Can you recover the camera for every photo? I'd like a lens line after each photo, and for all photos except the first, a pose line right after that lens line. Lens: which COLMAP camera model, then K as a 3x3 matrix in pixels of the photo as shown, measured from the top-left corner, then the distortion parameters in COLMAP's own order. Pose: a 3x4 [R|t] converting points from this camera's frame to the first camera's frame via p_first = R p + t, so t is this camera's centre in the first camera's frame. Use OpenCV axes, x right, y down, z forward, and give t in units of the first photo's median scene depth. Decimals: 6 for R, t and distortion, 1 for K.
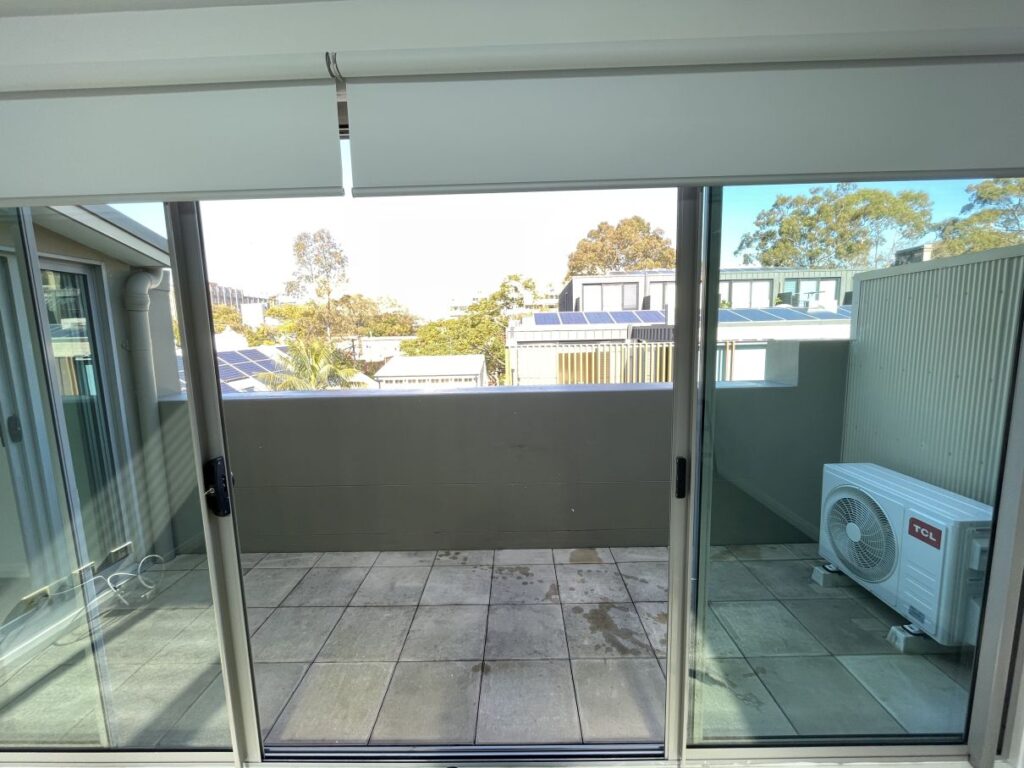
lens RADIAL K [[414.4, 0, 511.1], [0, 414.4, 381.9], [0, 0, 1]] dist [0.001568, -0.000118]
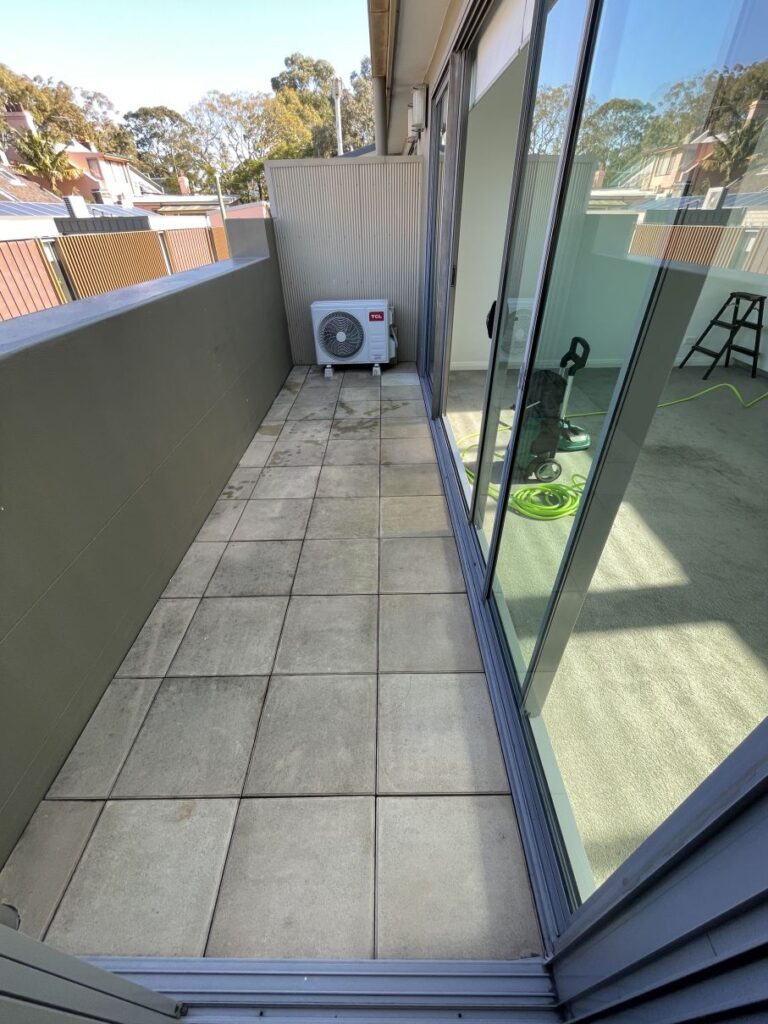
lens RADIAL K [[414.4, 0, 384.2], [0, 414.4, 510.8], [0, 0, 1]] dist [0.001568, -0.000118]
pose [[-0.017002, -0.557737, 0.829843, -0.918433], [0.138186, 0.820688, 0.554415, -0.005592], [-0.990260, 0.124099, 0.063118, 0.607041]]
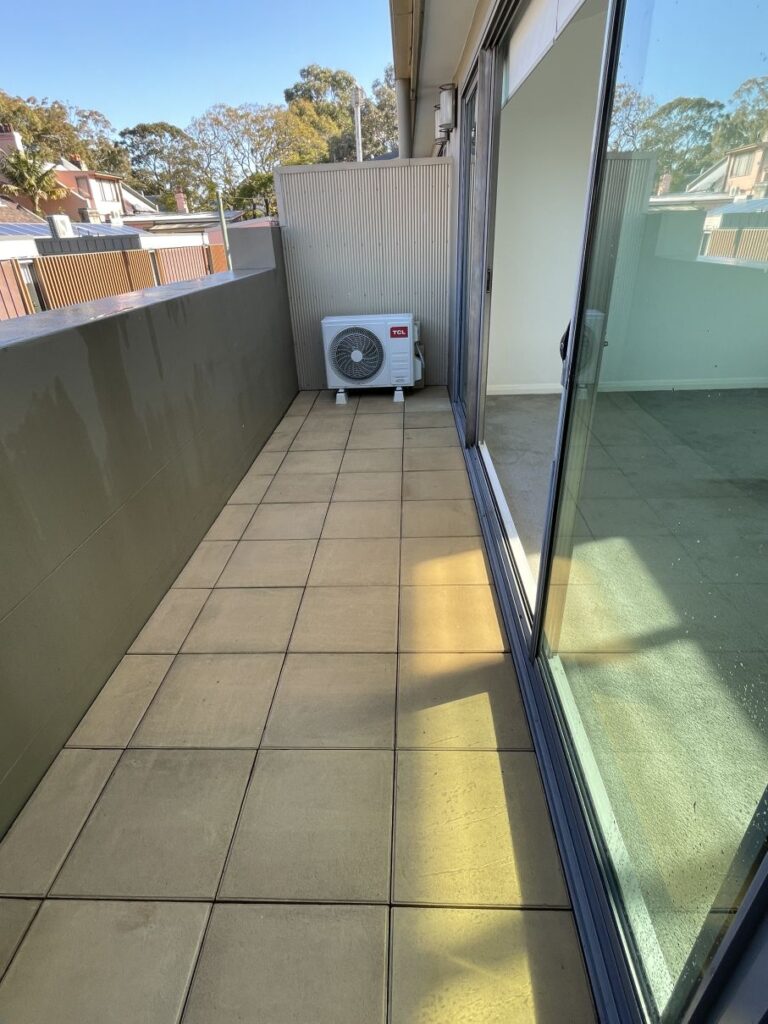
lens RADIAL K [[531.0, 0, 387.2], [0, 531.0, 510.3], [0, 0, 1]] dist [-0.000599, -0.000190]
pose [[0.022594, -0.442084, 0.896689, -0.962657], [0.155241, 0.887590, 0.433687, 0.018811], [-0.987618, 0.129404, 0.088683, 0.604881]]
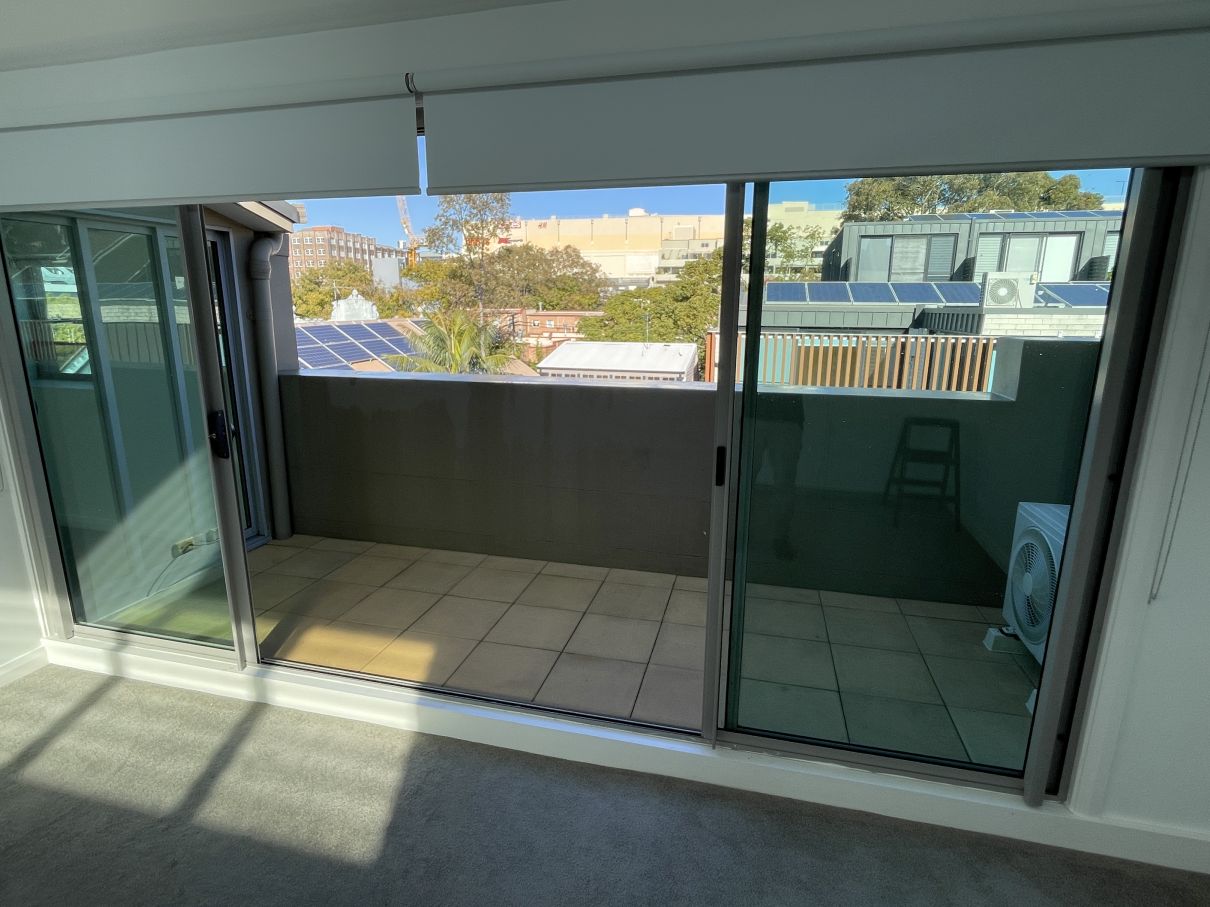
lens RADIAL K [[627.4, 0, 604.4], [0, 627.4, 456.4], [0, 0, 1]] dist [-0.000599, -0.000190]
pose [[0.973322, 0.083449, -0.213732, 0.202063], [-0.058632, 0.991049, 0.119938, 0.014539], [0.221827, -0.104206, 0.969502, -0.251645]]
